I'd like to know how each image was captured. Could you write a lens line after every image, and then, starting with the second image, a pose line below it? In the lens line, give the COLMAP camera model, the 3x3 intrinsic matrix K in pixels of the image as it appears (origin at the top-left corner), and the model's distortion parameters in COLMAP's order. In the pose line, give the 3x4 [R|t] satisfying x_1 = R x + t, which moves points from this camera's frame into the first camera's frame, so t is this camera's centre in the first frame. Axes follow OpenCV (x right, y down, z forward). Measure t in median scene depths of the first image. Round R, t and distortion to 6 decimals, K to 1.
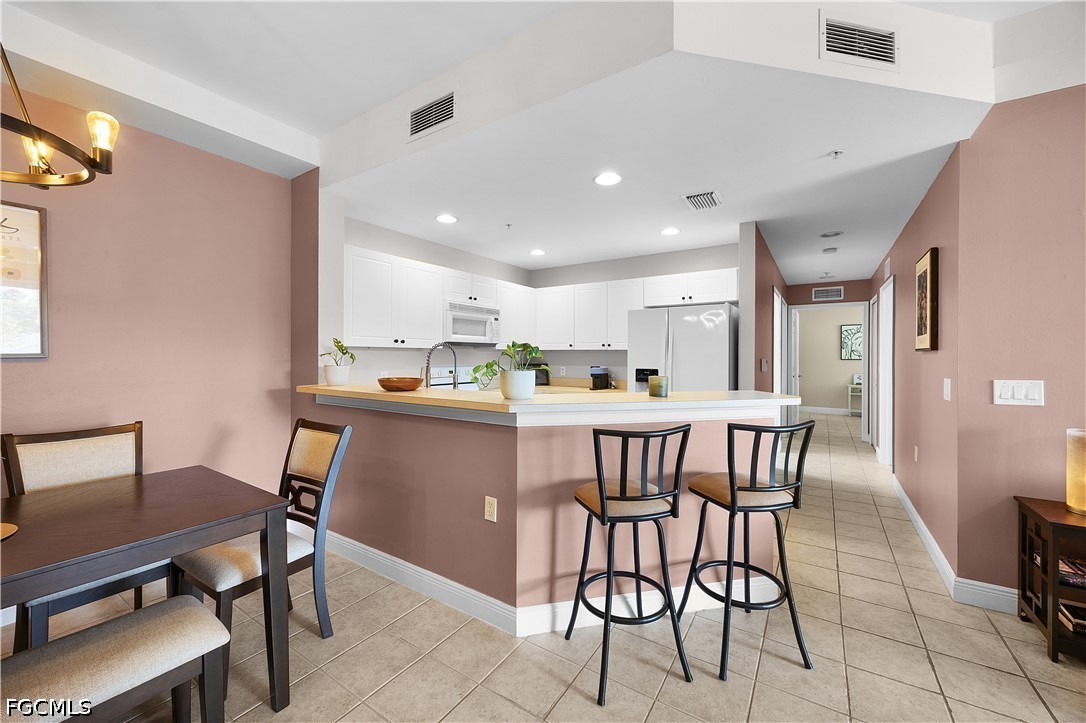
lens RADIAL K [[422.2, 0, 547.7], [0, 422.2, 357.0], [0, 0, 1]] dist [-0.000679, -0.000300]
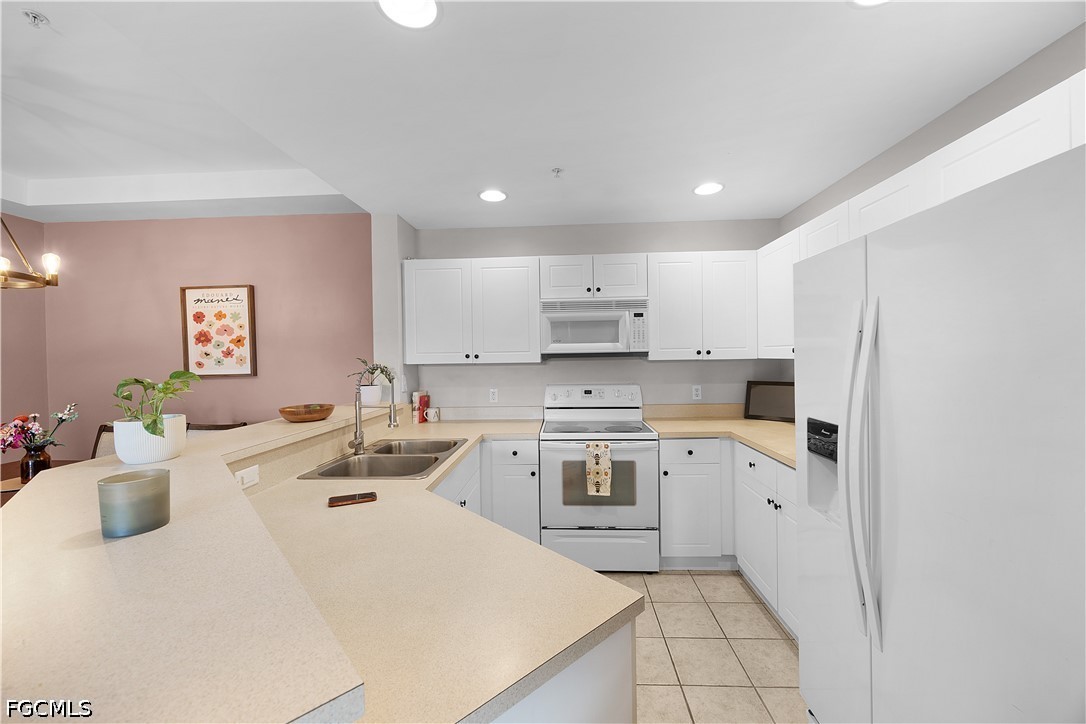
lens RADIAL K [[429.8, 0, 544.1], [0, 429.8, 361.9], [0, 0, 1]] dist [-0.002045, -0.000076]
pose [[0.502265, -0.002086, -0.864711, 0.547132], [0.014102, 0.999884, 0.005779, -0.032443], [0.864599, -0.015096, 0.502236, 0.774905]]
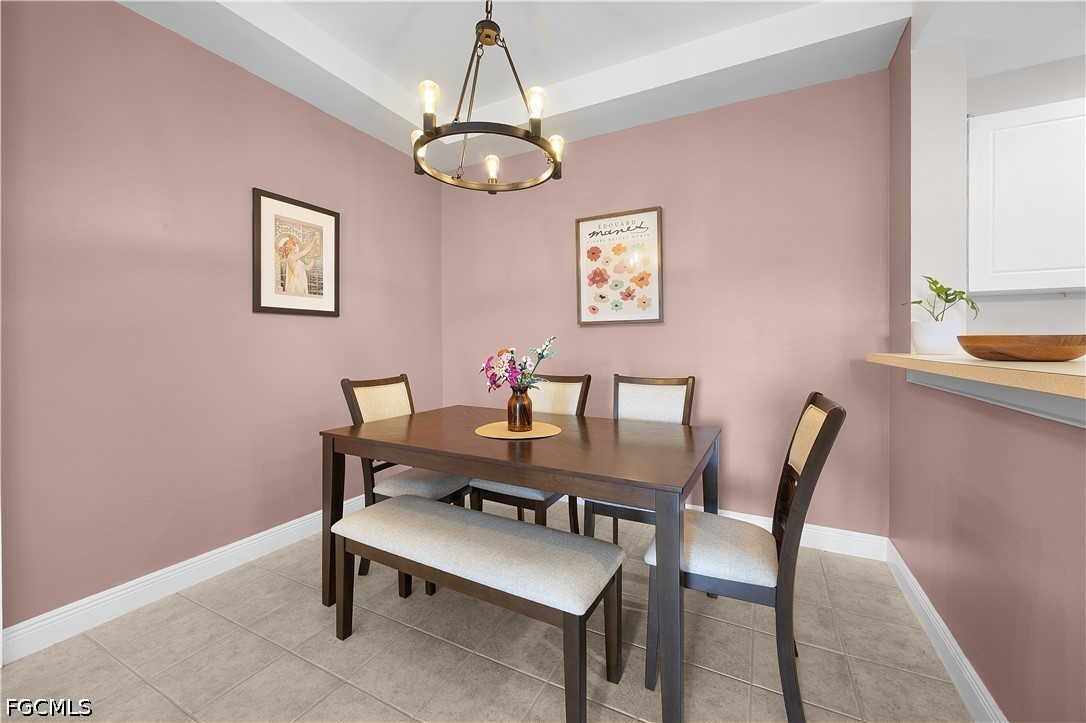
lens RADIAL K [[426.2, 0, 546.5], [0, 426.2, 347.1], [0, 0, 1]] dist [-0.002246, -0.000083]
pose [[0.102170, 0.002871, -0.994763, 0.045873], [-0.000894, 0.999996, 0.002794, 0.050681], [0.994767, 0.000604, 0.102172, 0.352587]]
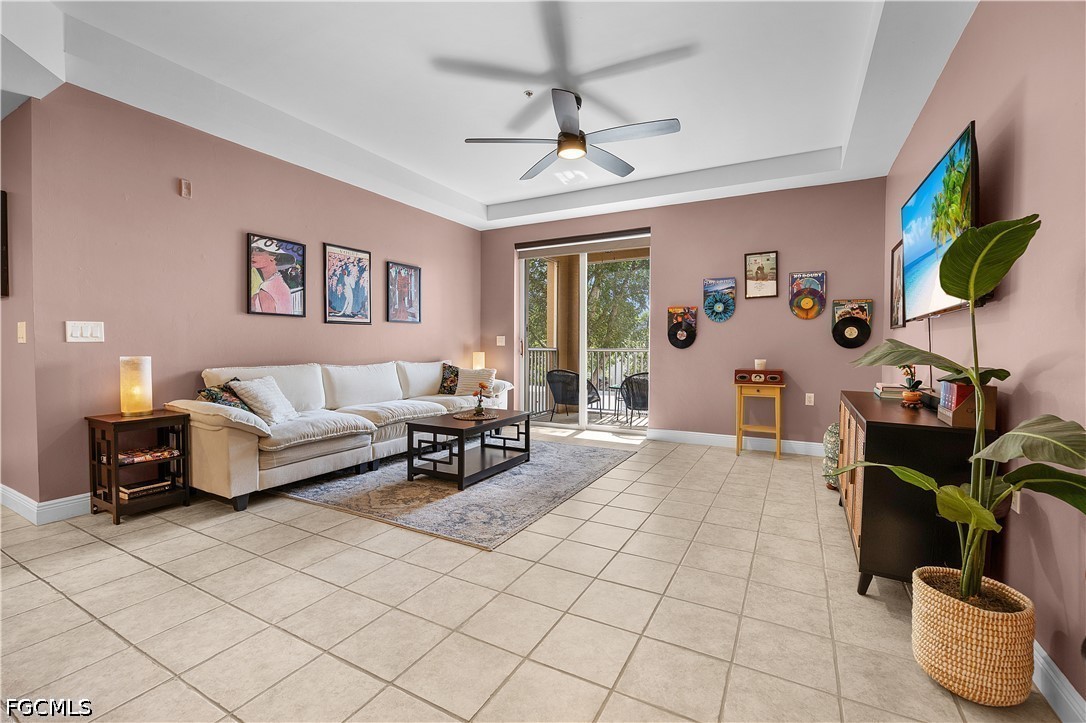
lens RADIAL K [[460.0, 0, 542.6], [0, 460.0, 356.6], [0, 0, 1]] dist [-0.014240, 0.000047]
pose [[-0.077038, -0.029647, 0.996587, -0.202148], [-0.002602, 0.999560, 0.029534, 0.078534], [-0.997025, -0.000318, -0.077081, -0.148714]]
